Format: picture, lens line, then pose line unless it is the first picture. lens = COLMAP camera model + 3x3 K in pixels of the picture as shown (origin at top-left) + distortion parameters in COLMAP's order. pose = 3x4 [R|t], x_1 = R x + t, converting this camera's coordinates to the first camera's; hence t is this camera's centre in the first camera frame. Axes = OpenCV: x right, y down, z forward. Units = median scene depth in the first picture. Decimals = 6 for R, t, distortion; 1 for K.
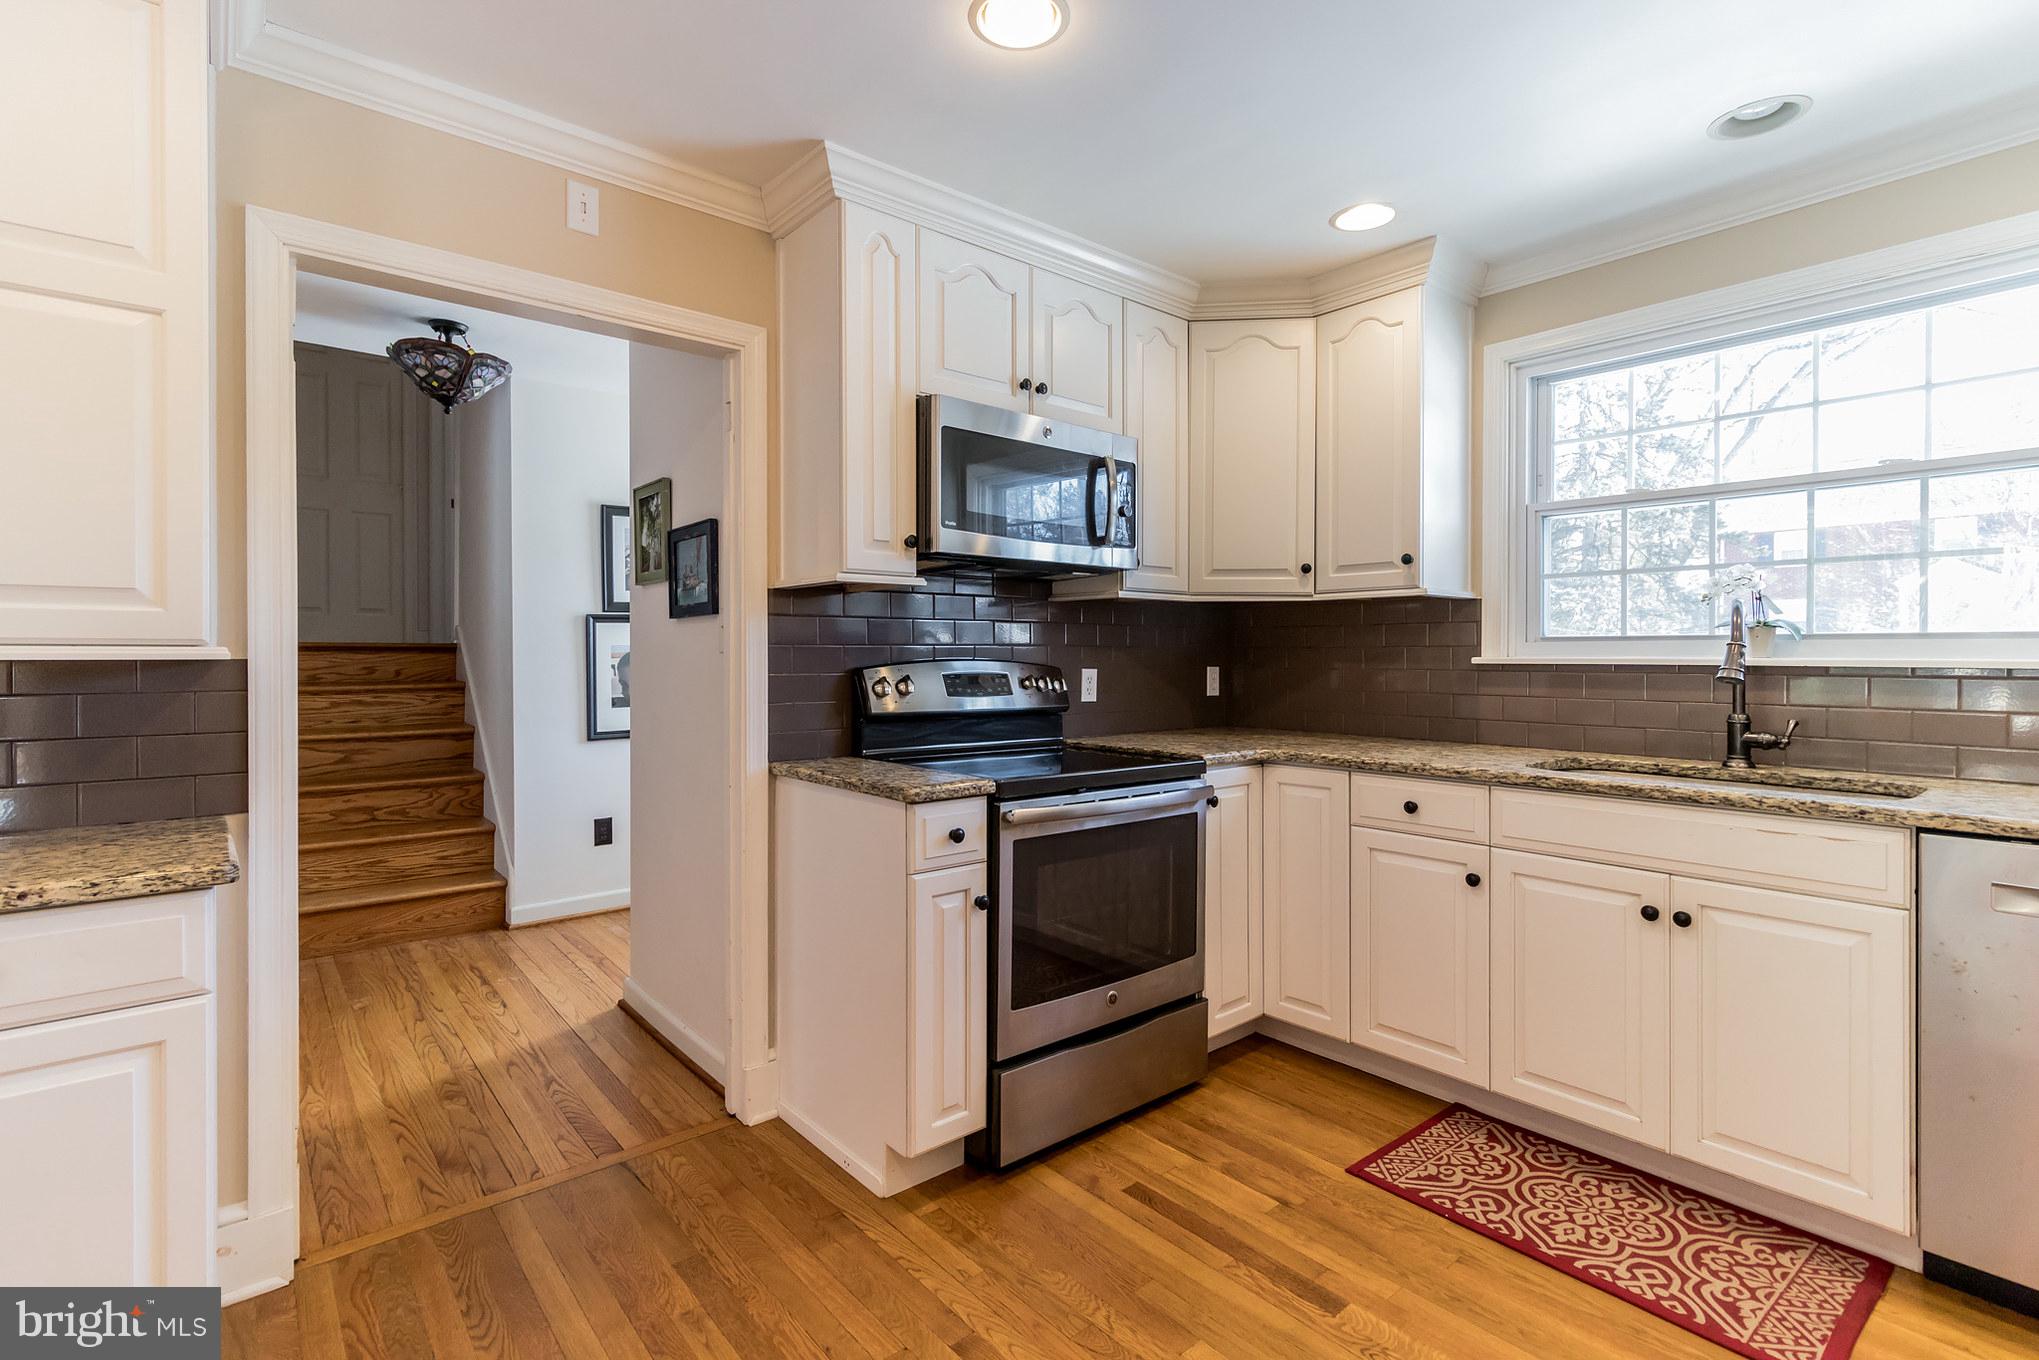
lens RADIAL K [[947.3, 0, 1015.4], [0, 947.3, 655.9], [0, 0, 1]] dist [-0.000420, 0.000069]
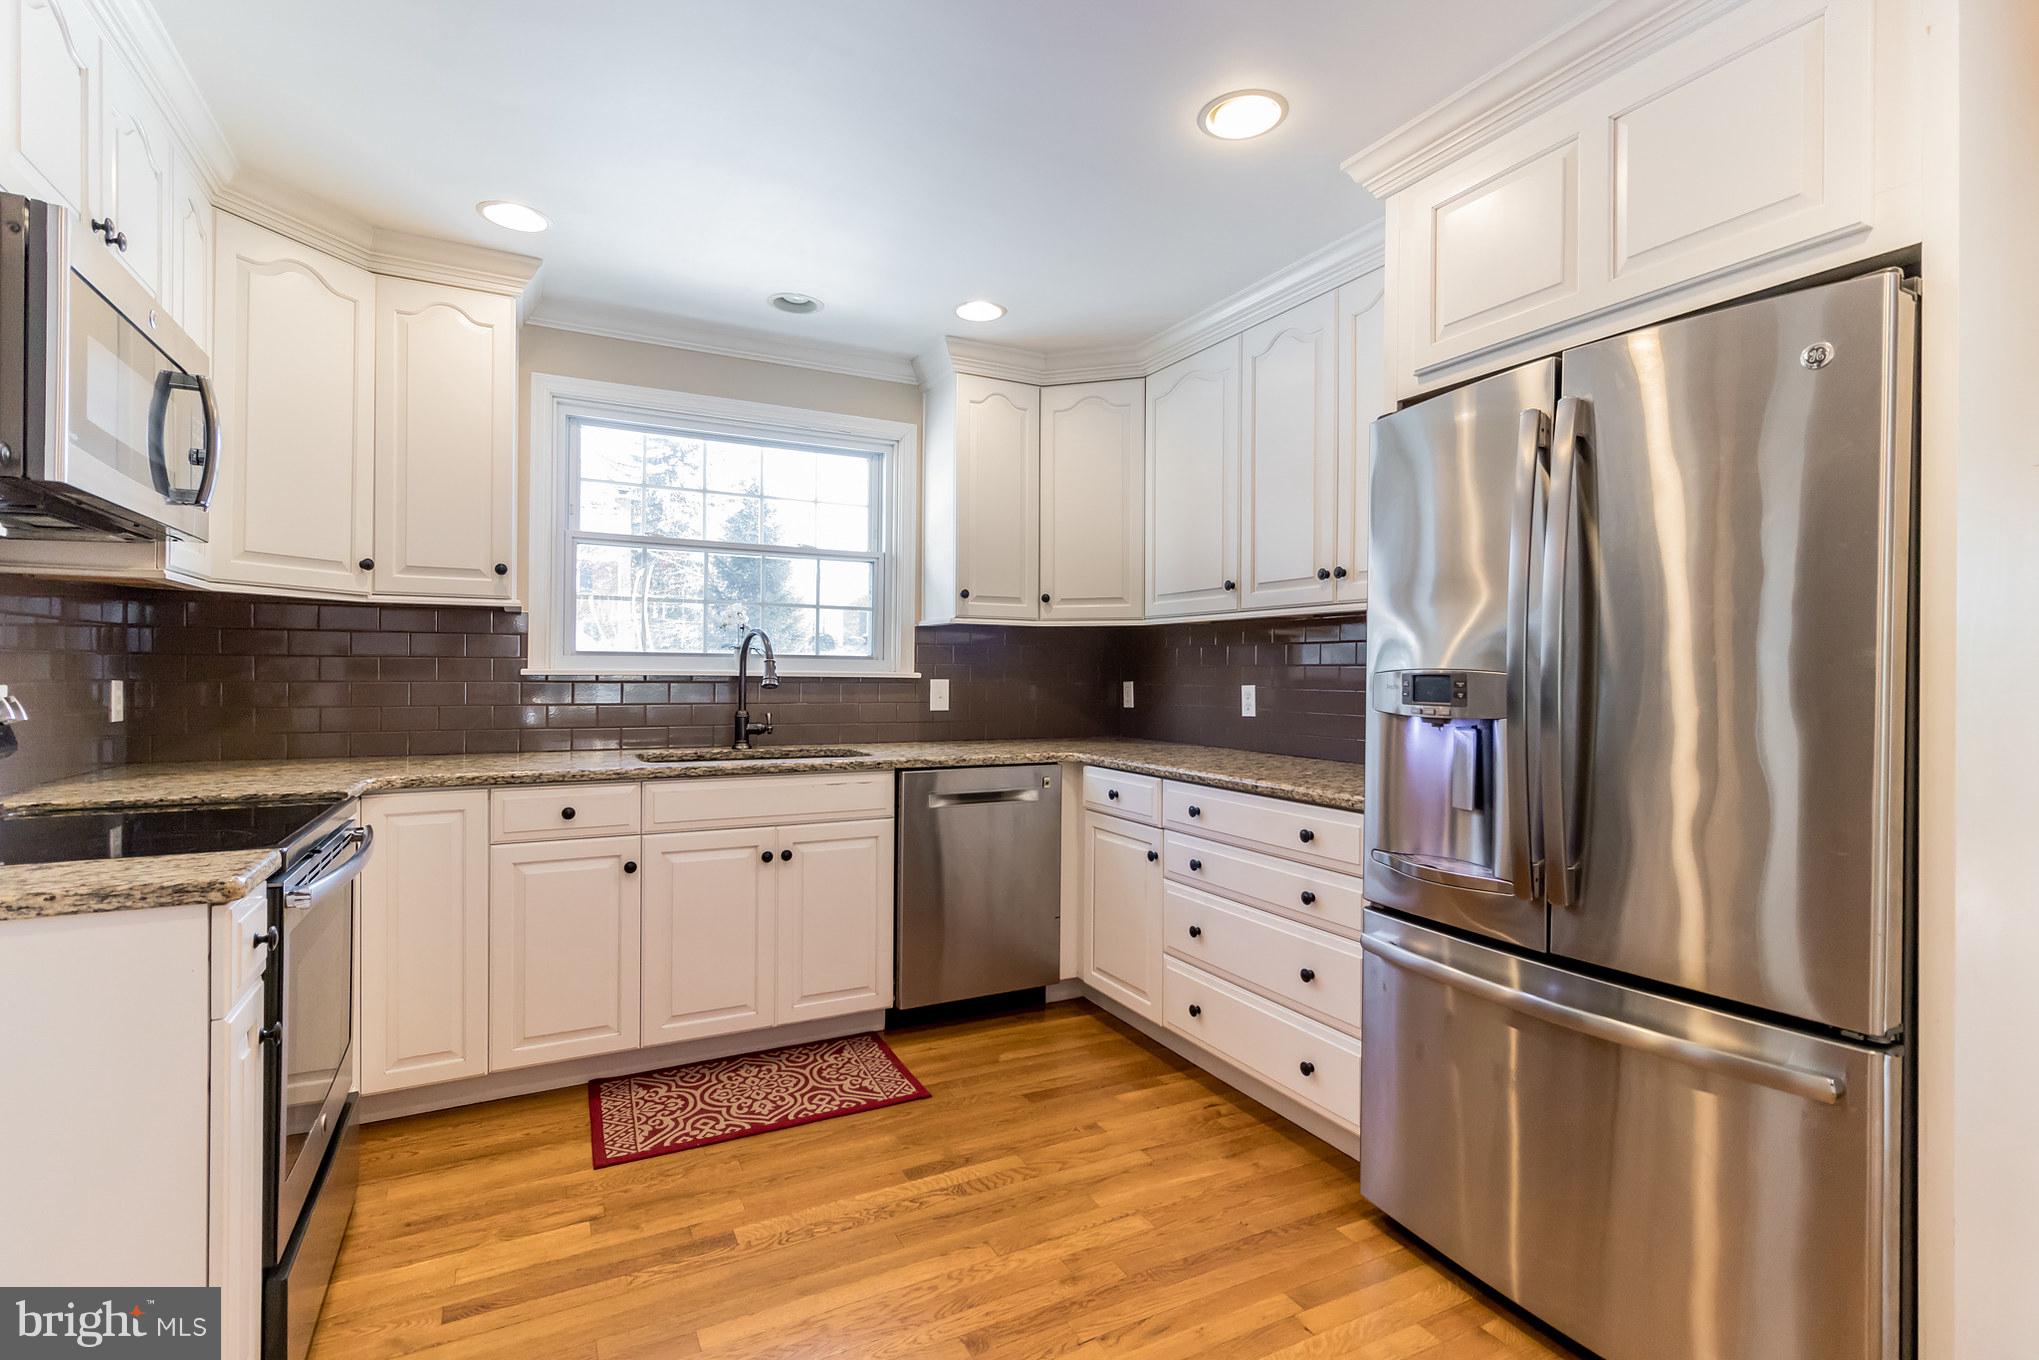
lens RADIAL K [[955.6, 0, 1023.0], [0, 955.6, 668.3], [0, 0, 1]] dist [0.001413, -0.000015]
pose [[0.203867, 0.002652, 0.978995, -0.574687], [-0.008171, 0.999966, -0.001007, -0.003113], [-0.978964, -0.007794, 0.203882, 0.336619]]
